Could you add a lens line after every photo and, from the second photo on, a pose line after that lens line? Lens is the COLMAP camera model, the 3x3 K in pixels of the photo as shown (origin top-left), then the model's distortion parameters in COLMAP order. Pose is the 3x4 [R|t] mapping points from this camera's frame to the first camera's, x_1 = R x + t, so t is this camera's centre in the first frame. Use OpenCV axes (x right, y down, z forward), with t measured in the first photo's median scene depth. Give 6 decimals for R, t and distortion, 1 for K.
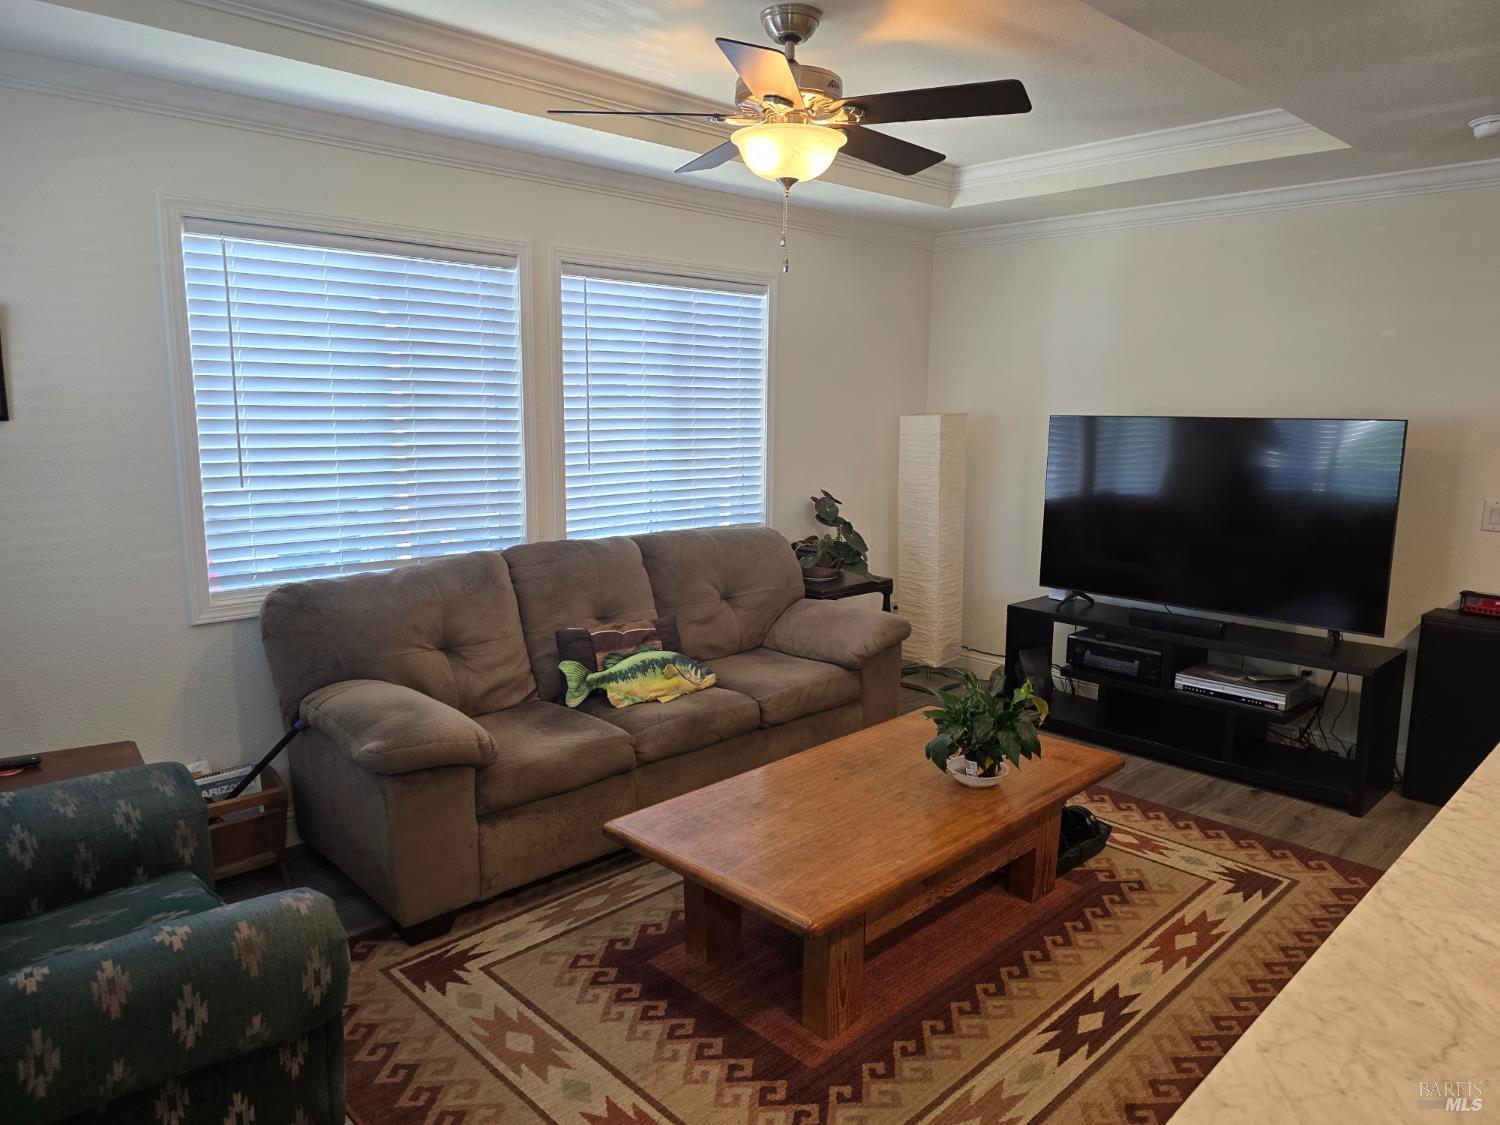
lens RADIAL K [[1016.8, 0, 751.5], [0, 1016.8, 558.7], [0, 0, 1]] dist [0.049734, -0.017137]
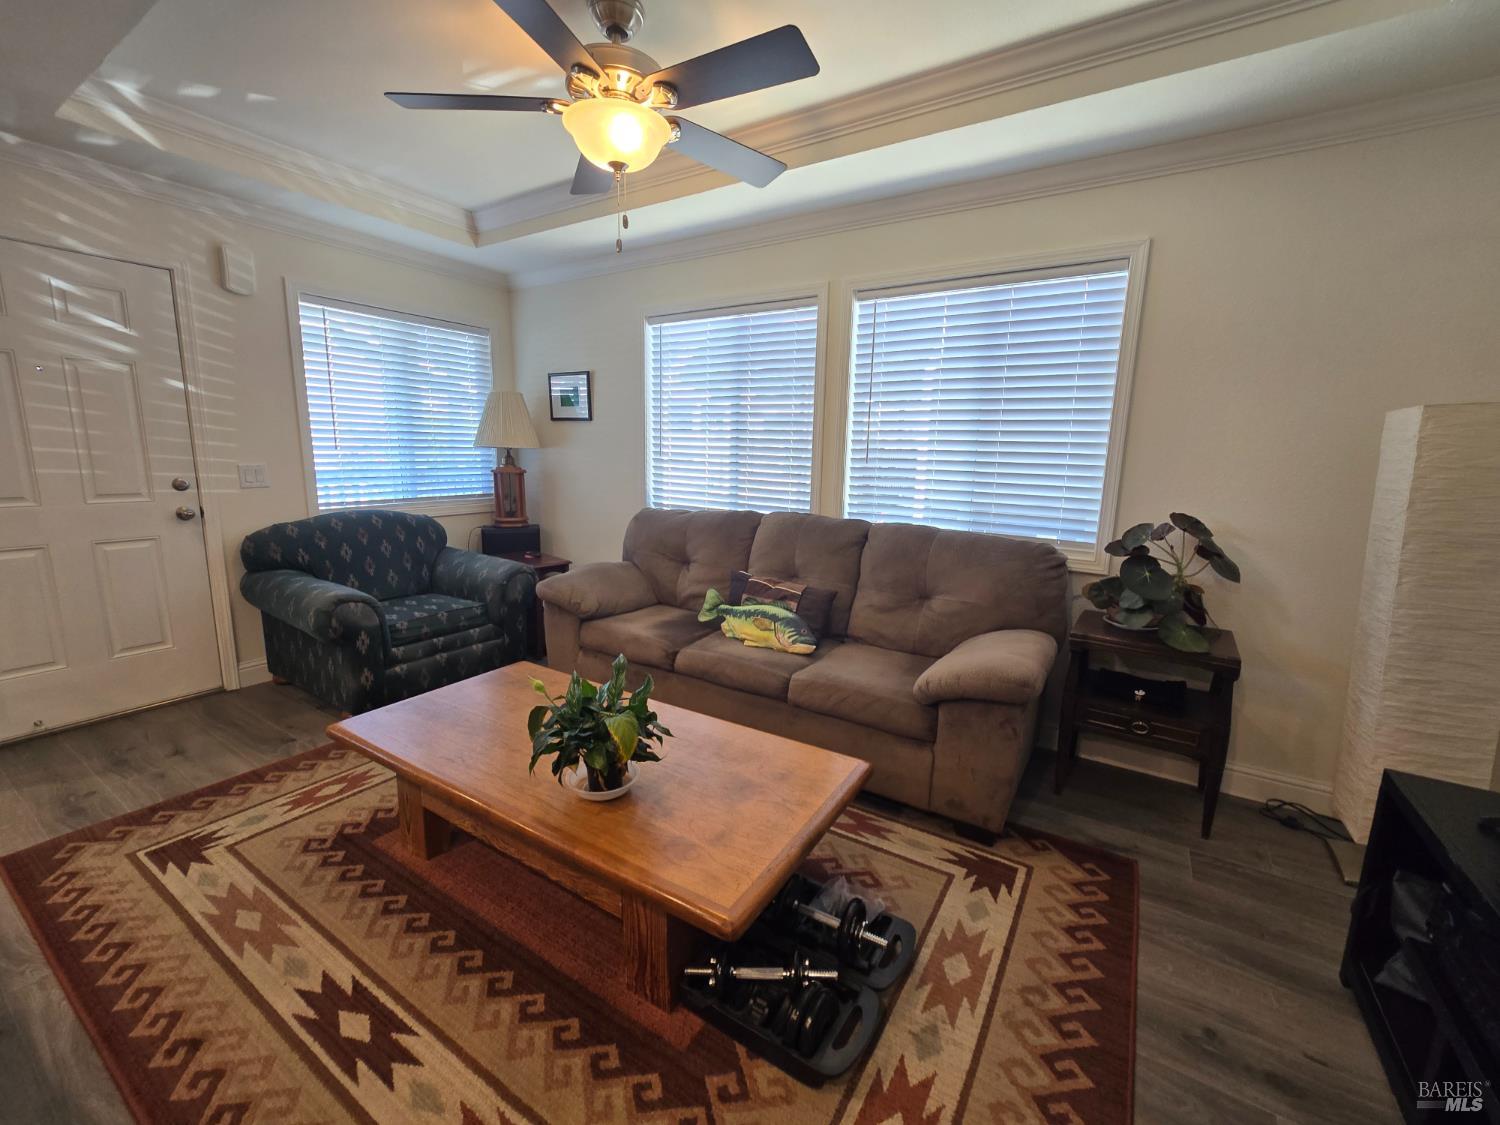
lens RADIAL K [[612.5, 0, 752.8], [0, 612.5, 563.1], [0, 0, 1]] dist [-0.000130, 0.000540]
pose [[0.230329, 0.183676, -0.955621, 0.657073], [-0.169337, 0.974607, 0.146510, -0.070032], [0.958266, 0.128076, 0.255584, 0.880566]]
